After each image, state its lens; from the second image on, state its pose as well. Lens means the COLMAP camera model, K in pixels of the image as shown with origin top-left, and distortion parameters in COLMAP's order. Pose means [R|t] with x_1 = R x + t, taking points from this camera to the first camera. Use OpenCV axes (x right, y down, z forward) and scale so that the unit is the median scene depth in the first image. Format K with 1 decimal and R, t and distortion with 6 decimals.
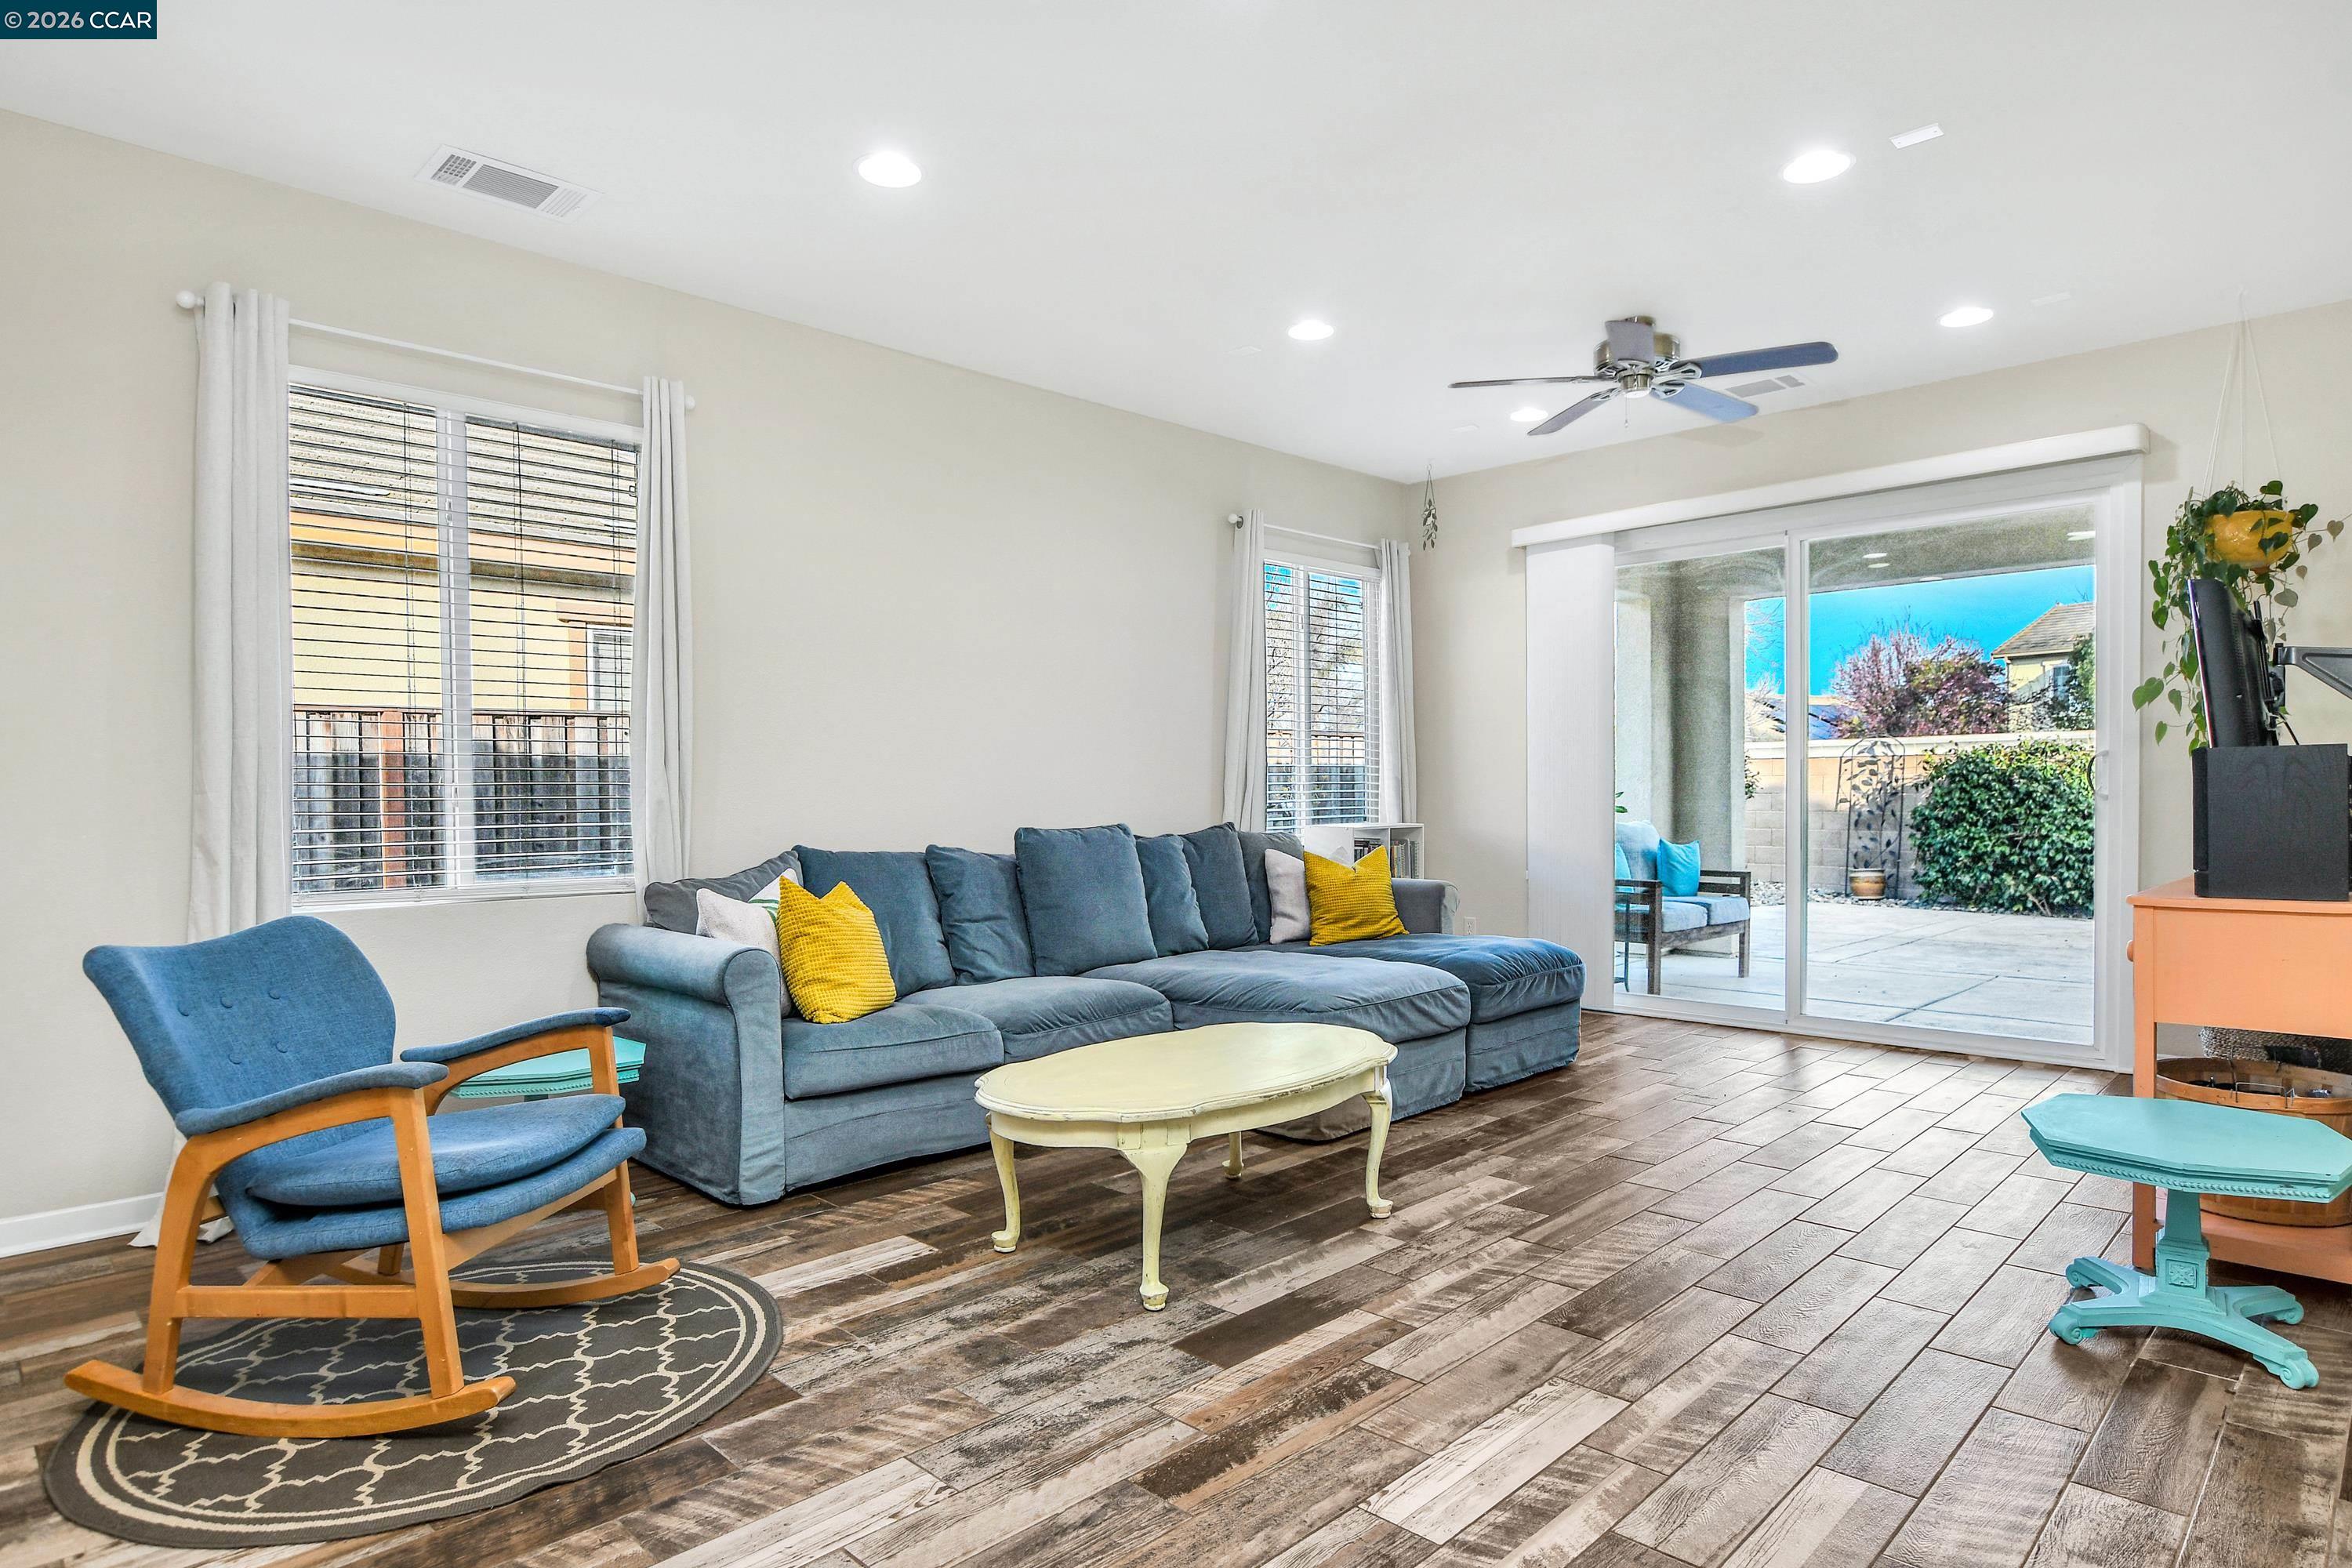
lens RADIAL K [[1299.3, 0, 1206.3], [0, 1299.3, 770.6], [0, 0, 1]] dist [-0.012201, 0.000481]
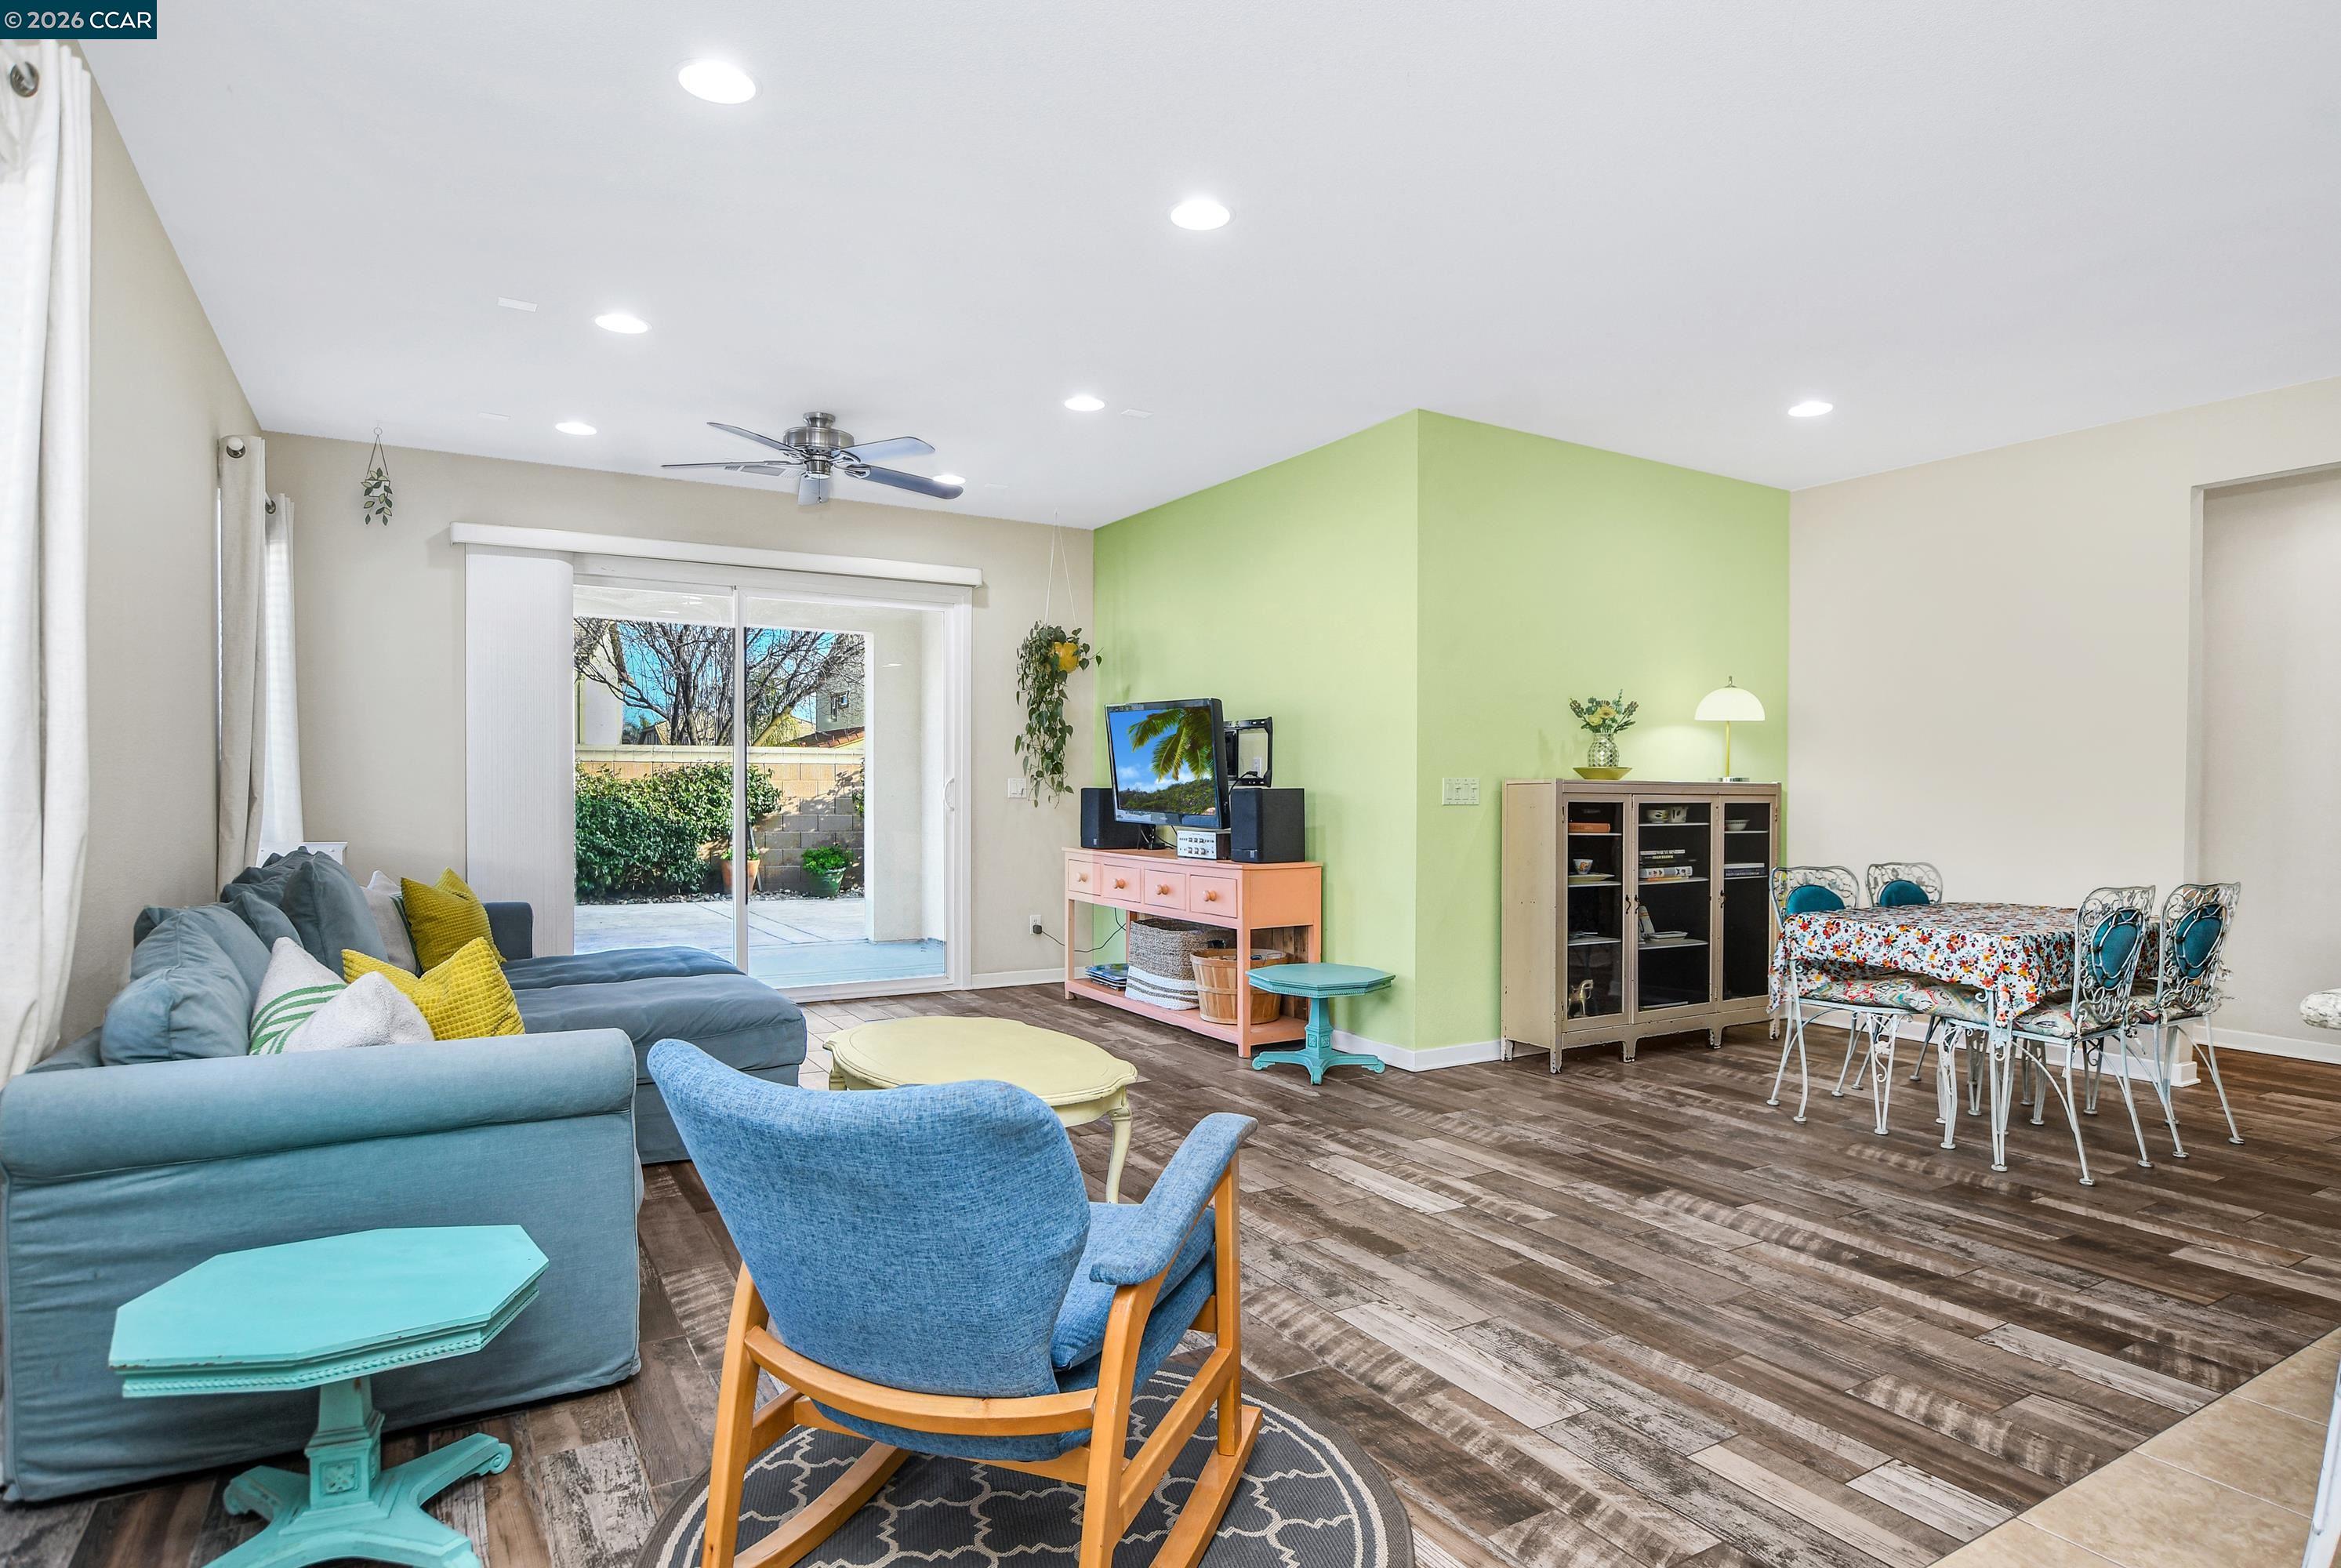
lens RADIAL K [[1270.9, 0, 1205.2], [0, 1270.9, 811.3], [0, 0, 1]] dist [-0.023011, 0.001367]
pose [[0.250013, -0.006788, 0.968219, -0.615298], [-0.020632, 0.999711, 0.012336, -0.003289], [-0.968023, -0.023061, 0.249801, 0.321918]]
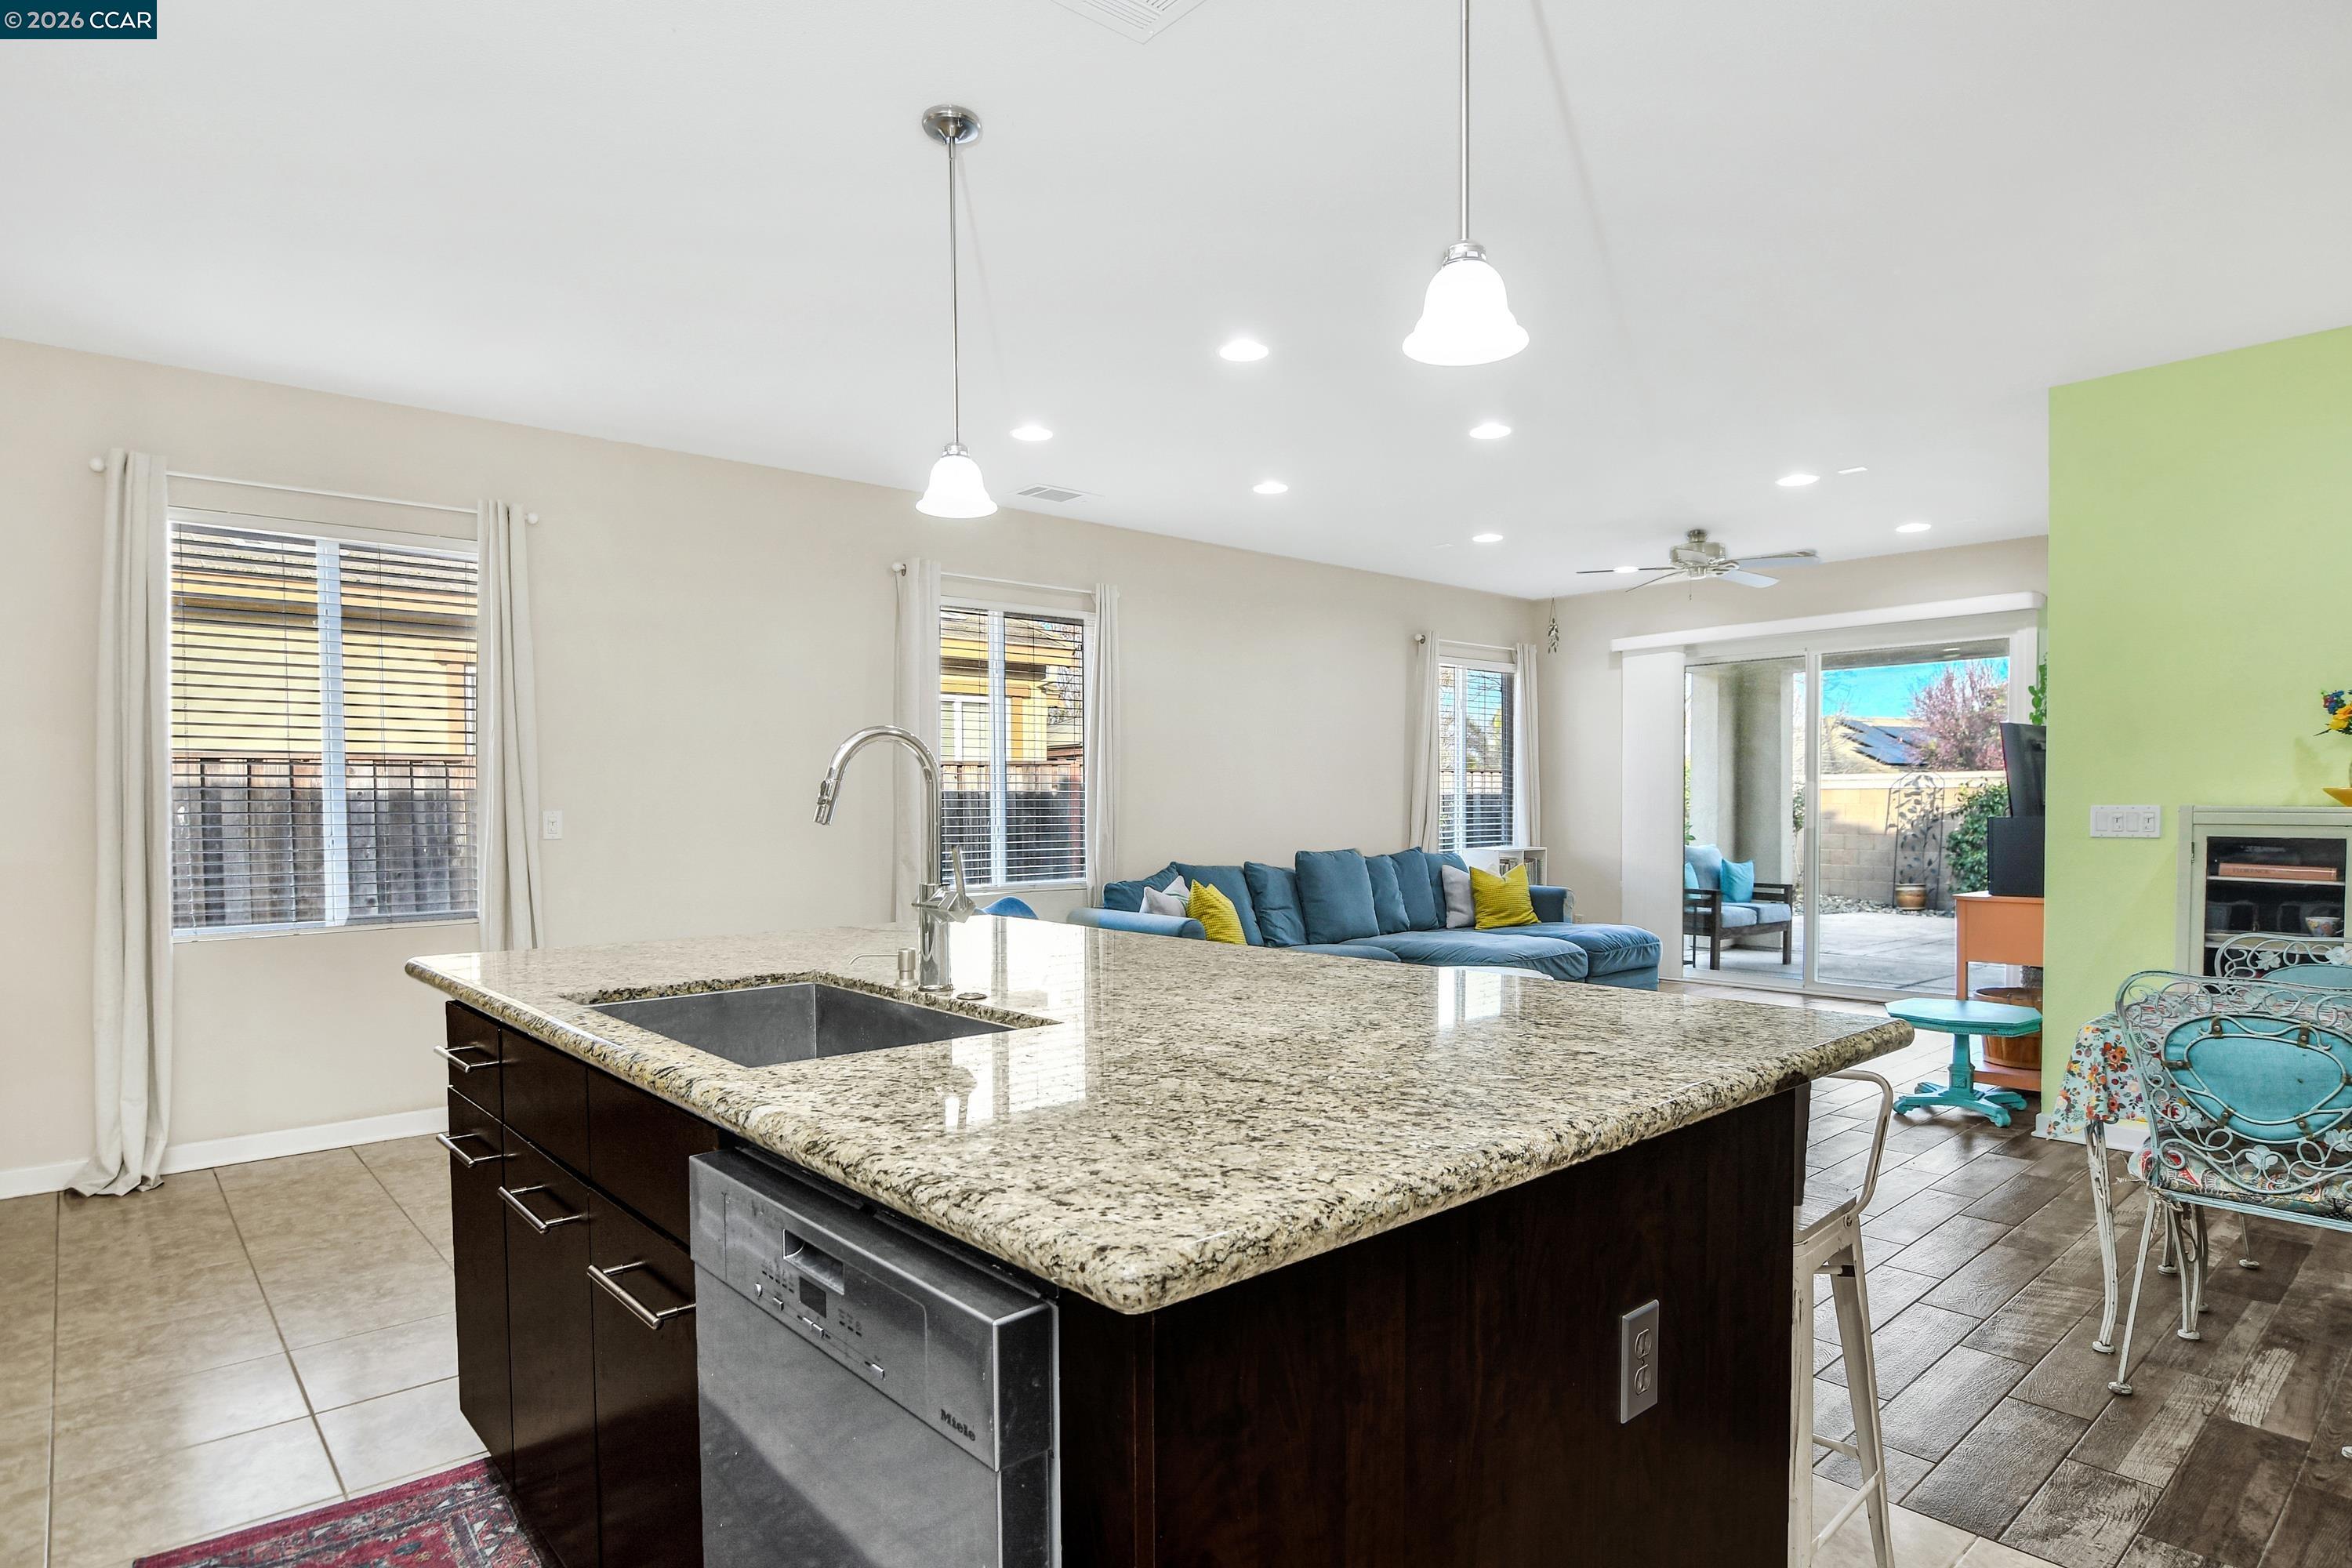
lens RADIAL K [[1262.9, 0, 1195.7], [0, 1262.9, 805.9], [0, 0, 1]] dist [-0.026428, 0.003487]
pose [[0.997119, 0.003961, -0.075751, -0.138137], [-0.002728, 0.999862, 0.016366, -0.032734], [0.075805, -0.016113, 0.996992, -0.495621]]
